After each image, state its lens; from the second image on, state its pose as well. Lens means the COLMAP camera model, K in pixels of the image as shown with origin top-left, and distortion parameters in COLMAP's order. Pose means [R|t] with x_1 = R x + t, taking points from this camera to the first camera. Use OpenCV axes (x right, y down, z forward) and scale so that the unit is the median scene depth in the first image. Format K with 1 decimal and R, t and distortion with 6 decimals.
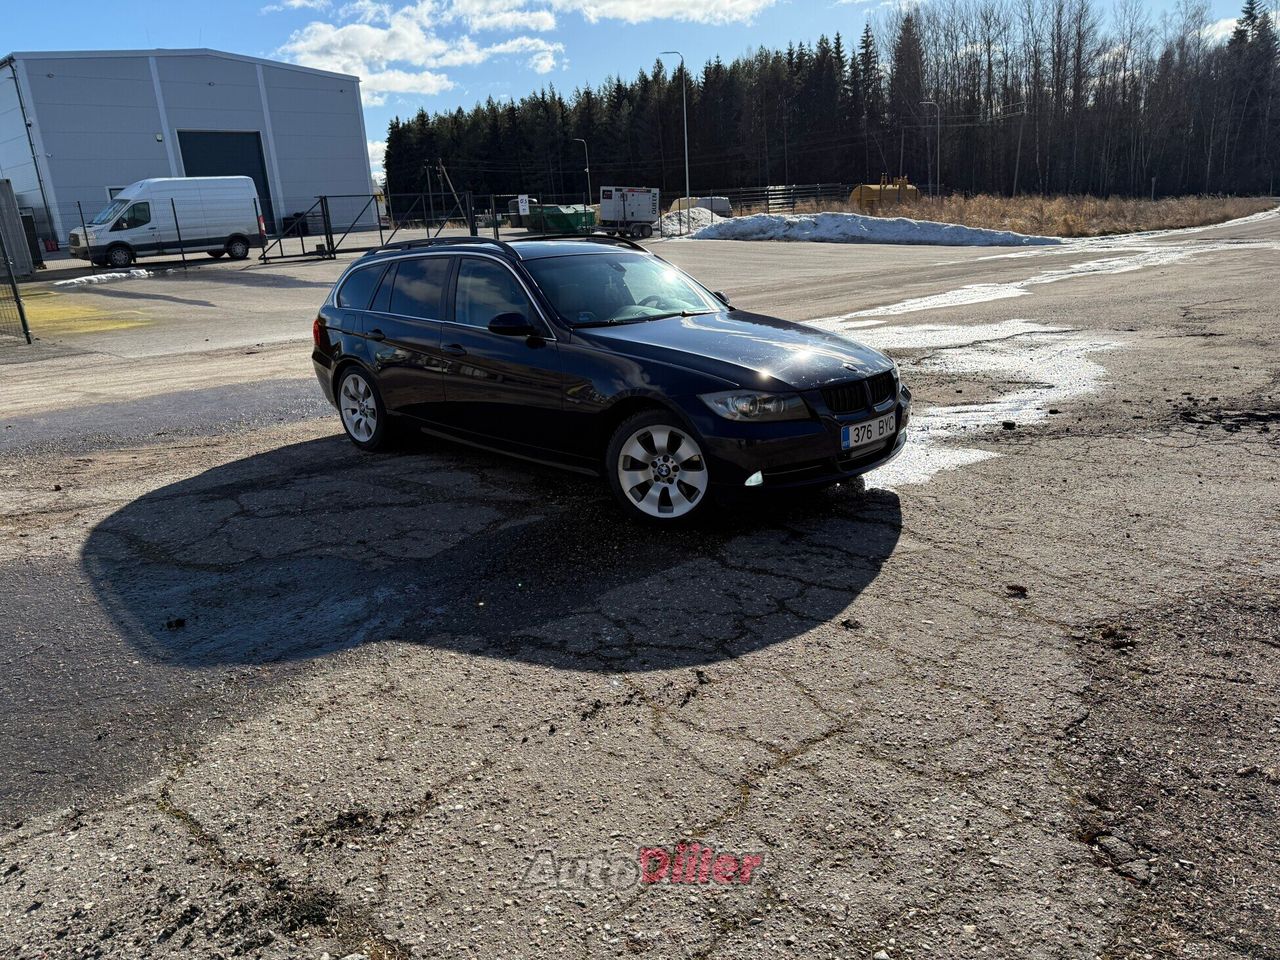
lens RADIAL K [[896.7, 0, 638.6], [0, 896.7, 458.9], [0, 0, 1]] dist [0.067516, -0.069147]
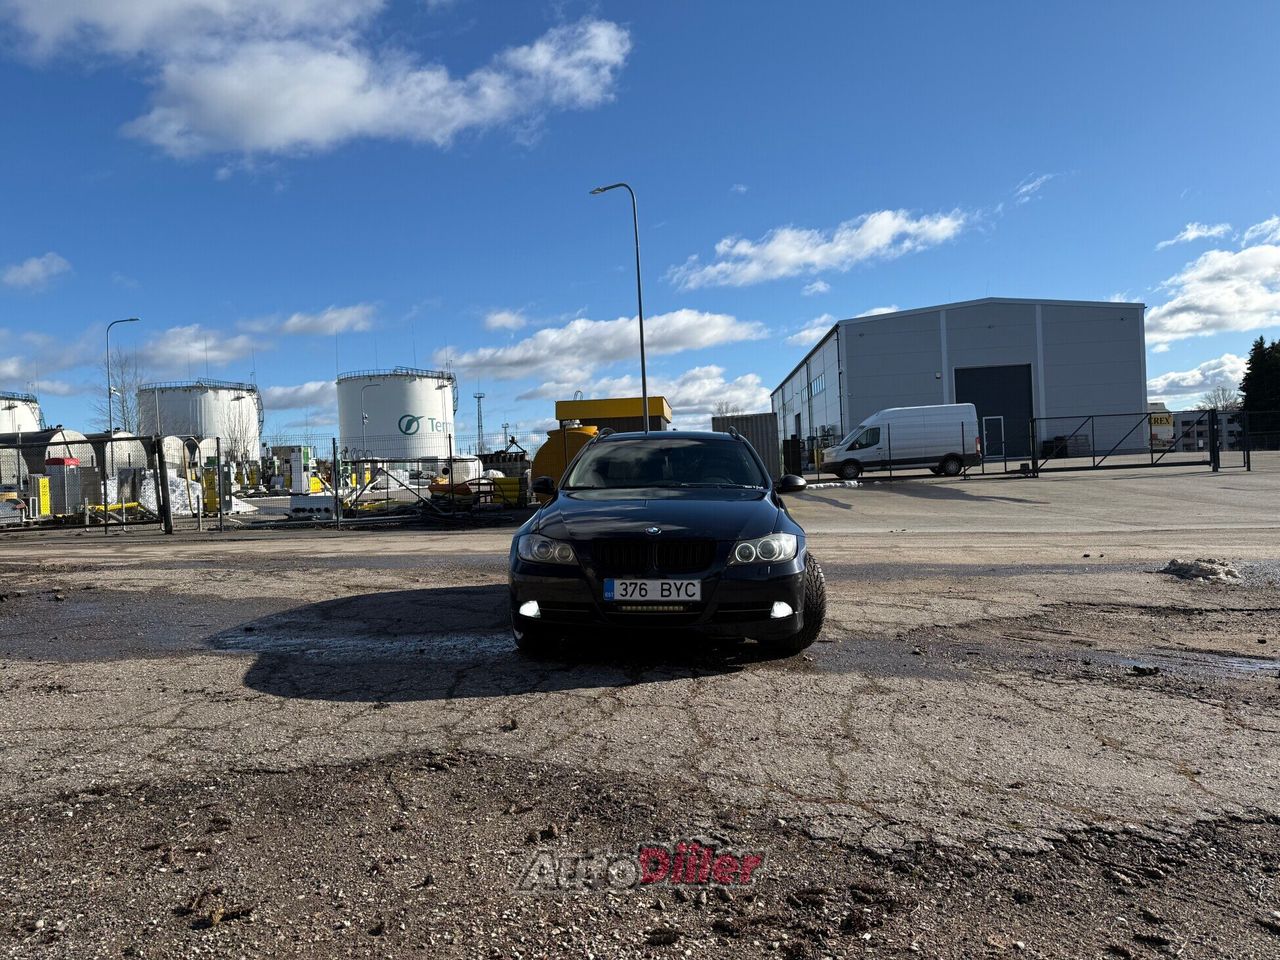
lens RADIAL K [[896.7, 0, 638.6], [0, 896.7, 458.9], [0, 0, 1]] dist [0.067516, -0.069147]
pose [[0.618719, 0.011479, -0.785529, 0.185463], [-0.203009, 0.968269, -0.145750, -0.004106], [0.758930, 0.249648, 0.601416, 0.052182]]
